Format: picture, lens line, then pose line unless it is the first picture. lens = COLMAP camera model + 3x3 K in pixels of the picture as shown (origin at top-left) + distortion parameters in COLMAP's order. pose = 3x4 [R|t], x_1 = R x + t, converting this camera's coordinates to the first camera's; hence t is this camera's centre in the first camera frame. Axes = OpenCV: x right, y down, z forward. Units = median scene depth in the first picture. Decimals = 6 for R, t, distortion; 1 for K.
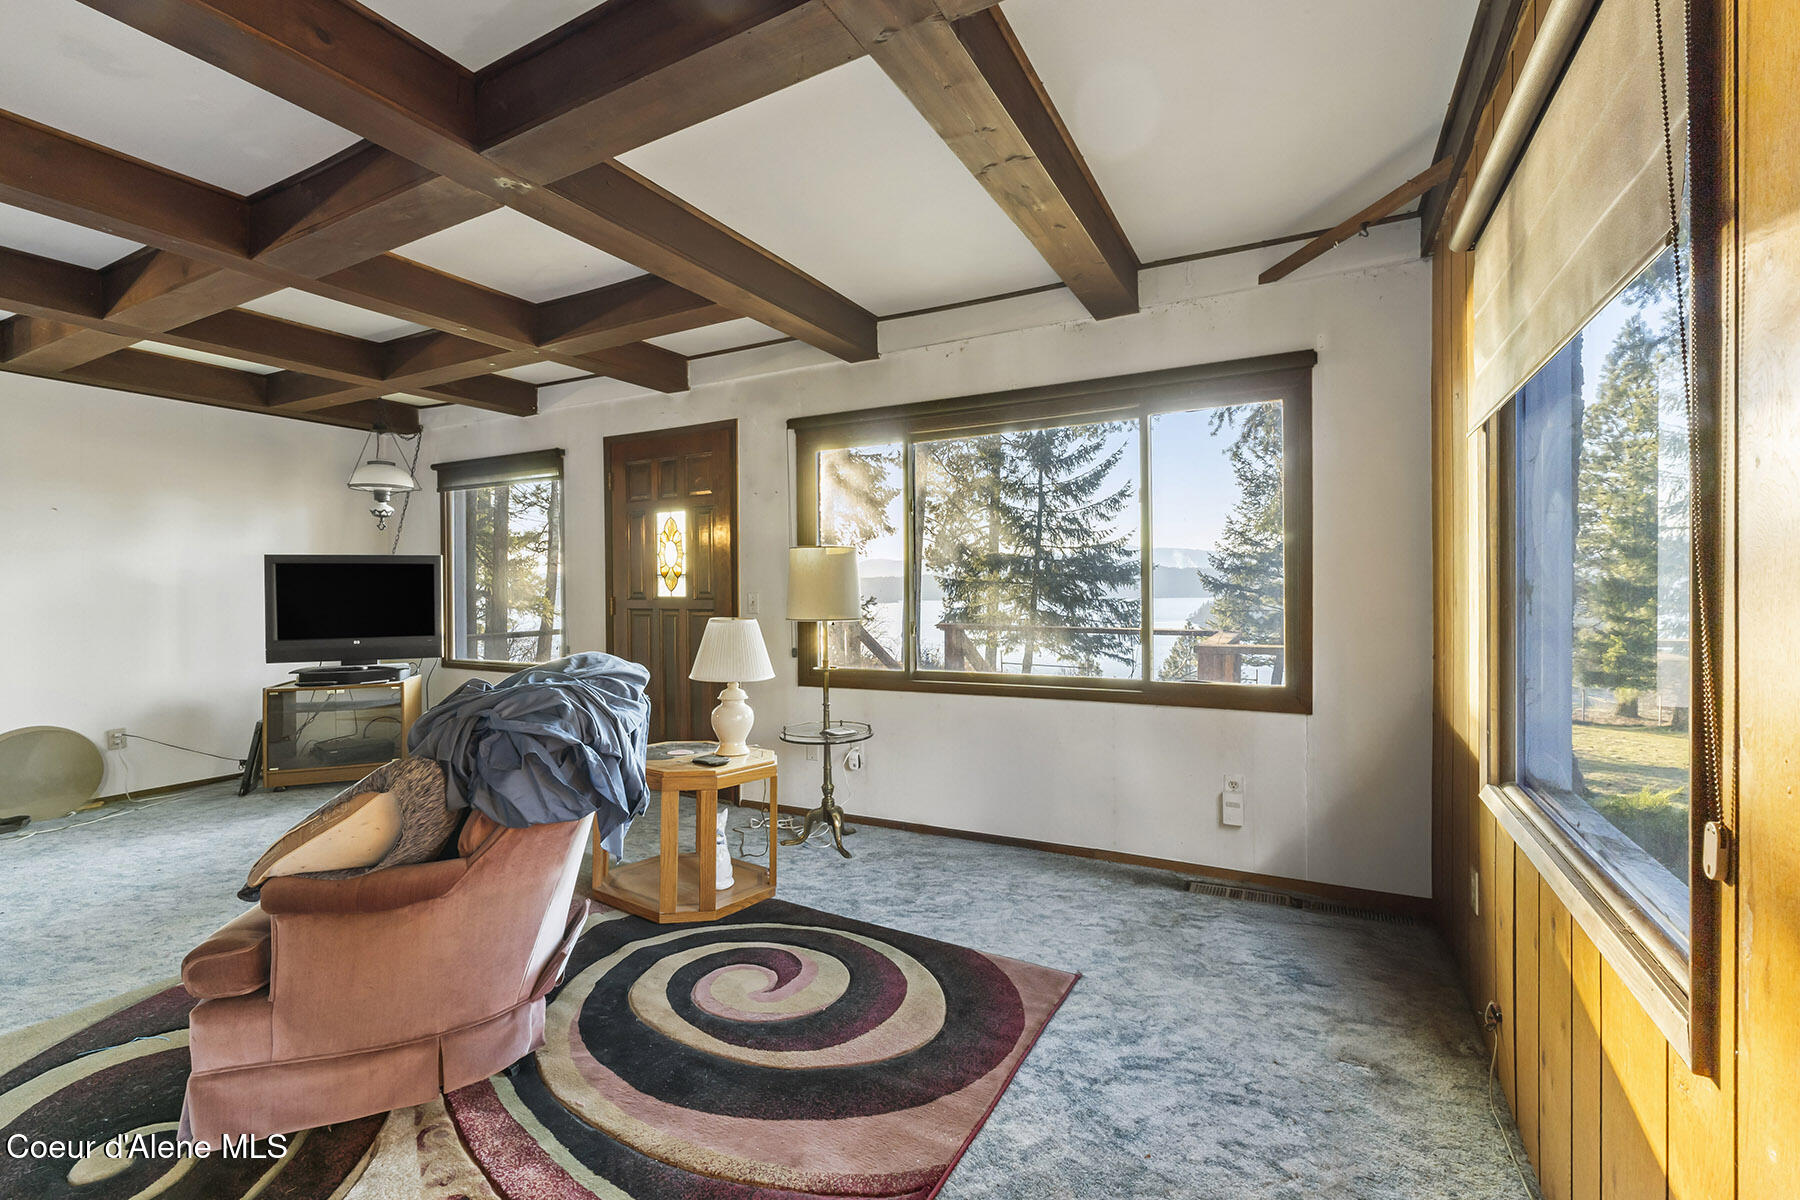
lens RADIAL K [[756.3, 0, 895.7], [0, 756.3, 590.7], [0, 0, 1]] dist [0.012260, -0.000018]
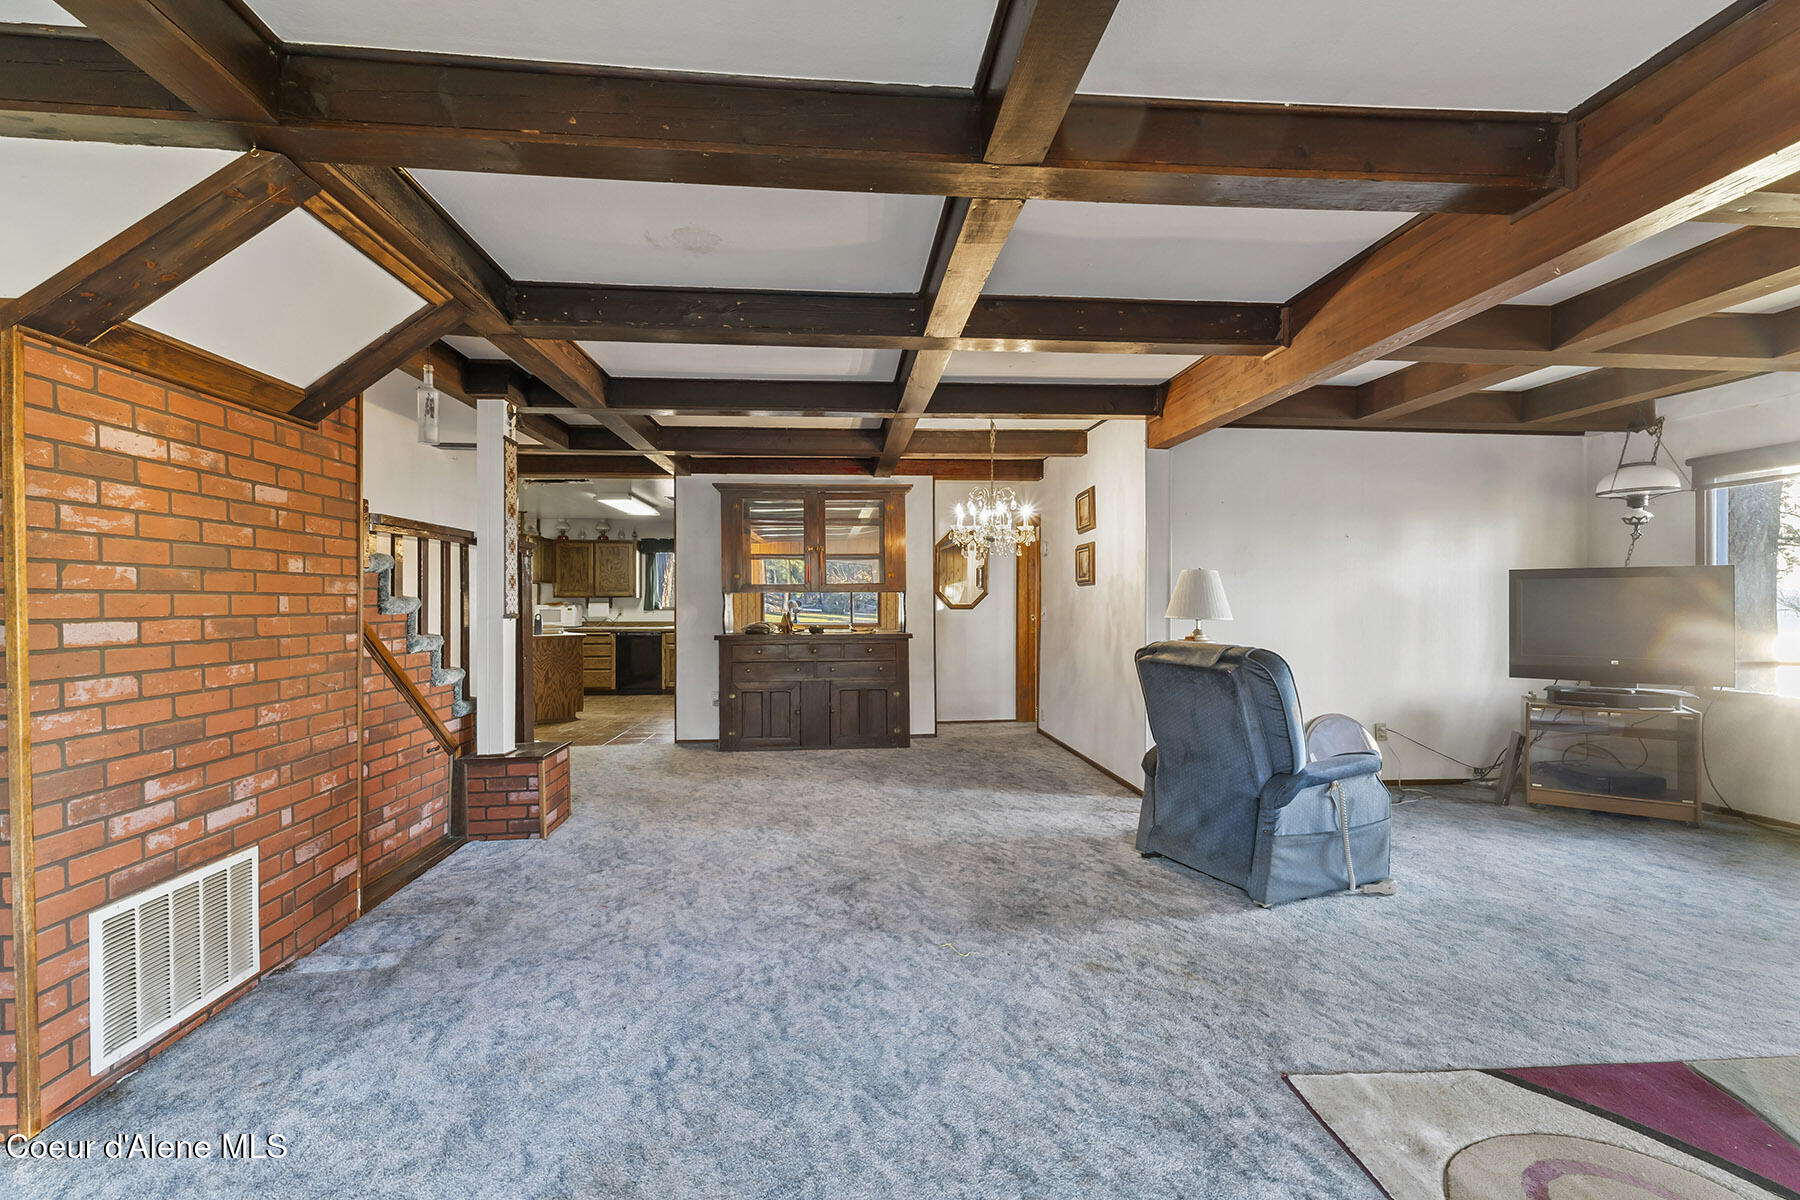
lens RADIAL K [[756.3, 0, 897.6], [0, 756.3, 591.1], [0, 0, 1]] dist [0.012260, -0.000018]
pose [[0.550728, -0.002374, -0.834681, -0.434494], [-0.013224, 0.999846, -0.011569, 0.003287], [0.834580, 0.017409, 0.550612, -0.235147]]
